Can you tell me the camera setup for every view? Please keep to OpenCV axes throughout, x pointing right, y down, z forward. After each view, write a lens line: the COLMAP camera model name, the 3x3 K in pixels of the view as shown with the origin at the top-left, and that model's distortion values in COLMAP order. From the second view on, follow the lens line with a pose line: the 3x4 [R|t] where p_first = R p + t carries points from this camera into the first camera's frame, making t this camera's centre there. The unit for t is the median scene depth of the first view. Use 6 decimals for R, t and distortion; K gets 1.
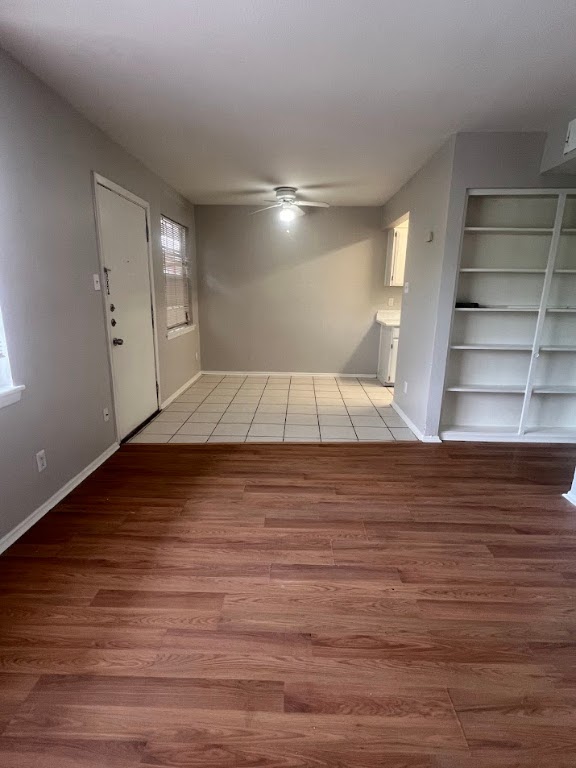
lens RADIAL K [[382.0, 0, 285.2], [0, 382.0, 385.7], [0, 0, 1]] dist [0.001061, 0.000669]
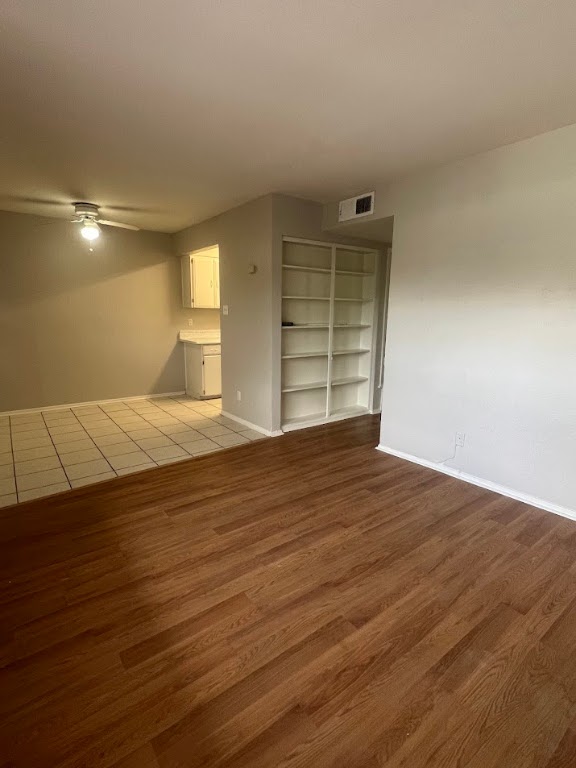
lens RADIAL K [[382.0, 0, 285.2], [0, 382.0, 385.7], [0, 0, 1]] dist [0.001061, 0.000669]
pose [[0.781221, -0.121536, 0.612309, -0.385229], [0.150355, 0.988622, 0.004397, -0.014259], [-0.605877, 0.088628, 0.790606, 0.008139]]
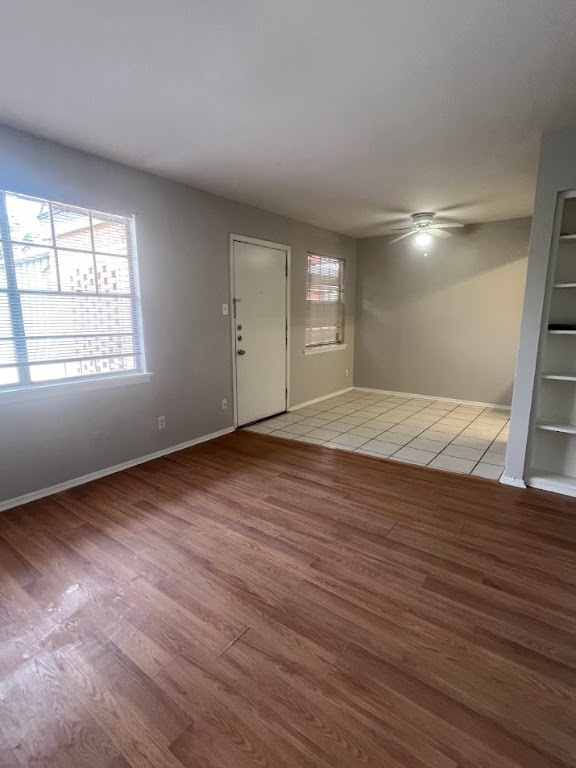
lens RADIAL K [[382.0, 0, 285.2], [0, 382.0, 385.7], [0, 0, 1]] dist [0.001061, 0.000669]
pose [[0.814788, 0.093090, -0.572236, 0.517881], [-0.126696, 0.991758, -0.019061, 0.008839], [0.565746, 0.088031, 0.819867, -0.011135]]
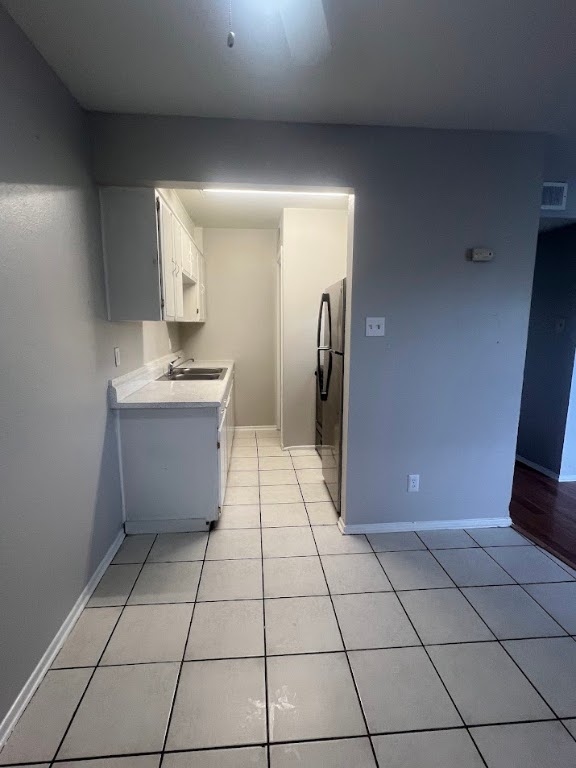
lens RADIAL K [[382.0, 0, 285.2], [0, 382.0, 385.7], [0, 0, 1]] dist [0.001061, 0.000669]
pose [[-0.125330, -0.173623, 0.976805, -0.334835], [0.237419, 0.950712, 0.199447, -0.449260], [-0.963288, 0.256909, -0.077931, 1.688798]]
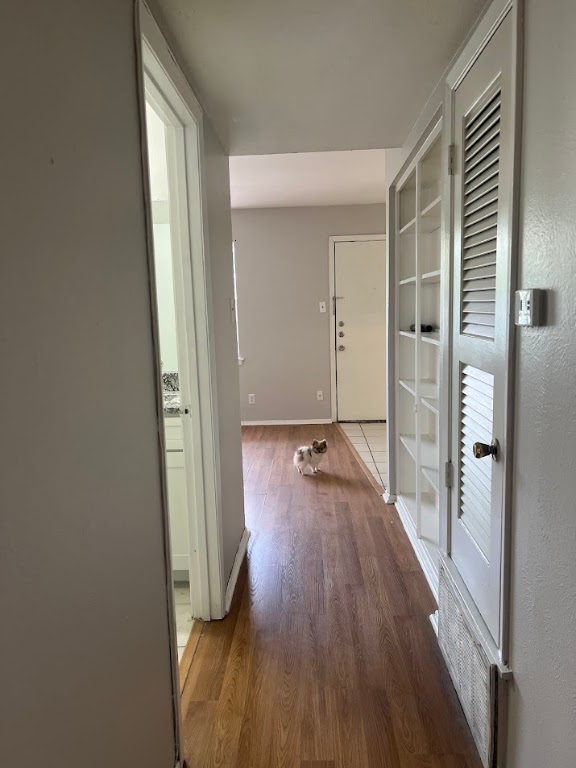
lens RADIAL K [[562.6, 0, 288.0], [0, 562.6, 384.0], [0, 0, 1]] dist [0.001590, 0.000731]
pose [[-0.005673, 0.123684, -0.992305, 1.759783], [-0.210429, 0.969954, 0.122101, -0.215184], [0.977593, 0.209502, 0.020524, 0.868756]]
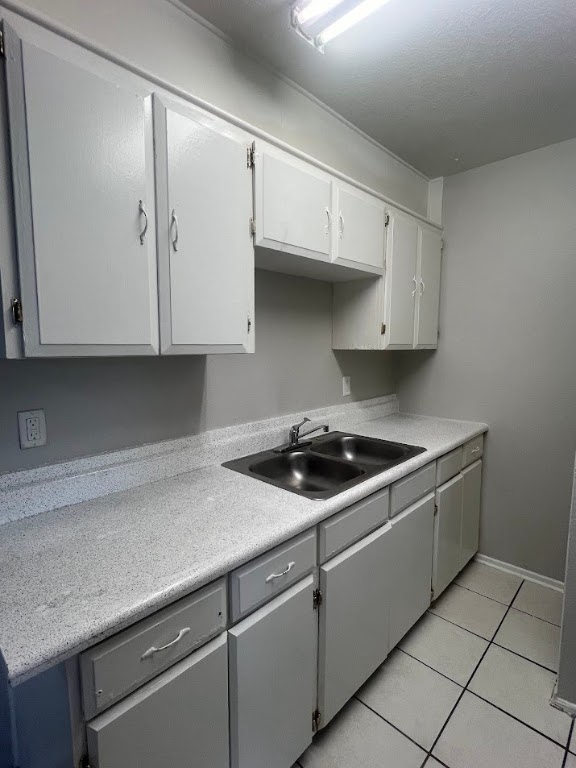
lens RADIAL K [[382.0, 0, 285.2], [0, 382.0, 385.7], [0, 0, 1]] dist [0.001061, 0.000669]
pose [[0.671259, -0.096086, 0.734969, 0.430157], [0.190832, 0.980540, -0.046099, -0.404385], [-0.716237, 0.171200, 0.676532, 1.484998]]
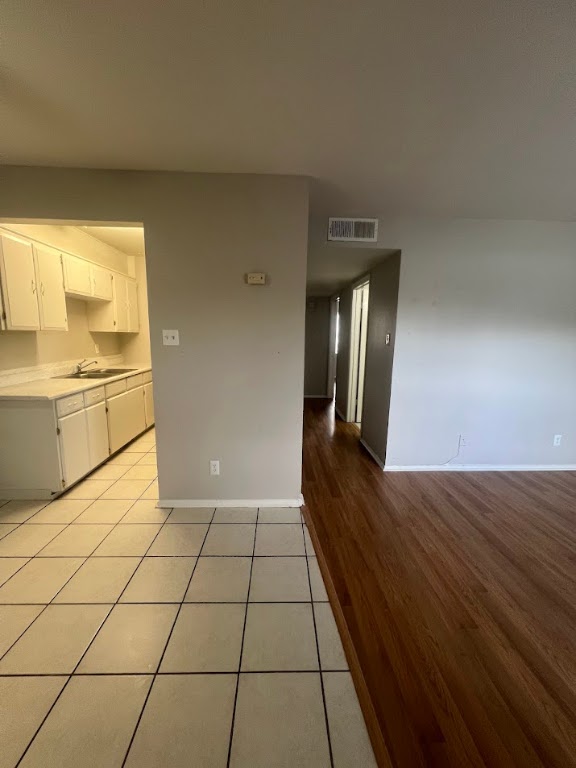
lens RADIAL K [[307.6, 0, 286.7], [0, 307.6, 385.7], [0, 0, 1]] dist [0.000069, 0.000014]
pose [[-0.071153, -0.178536, 0.981357, -0.364148], [0.224656, 0.955704, 0.190158, -0.327450], [-0.971837, 0.233998, -0.027891, 1.175358]]
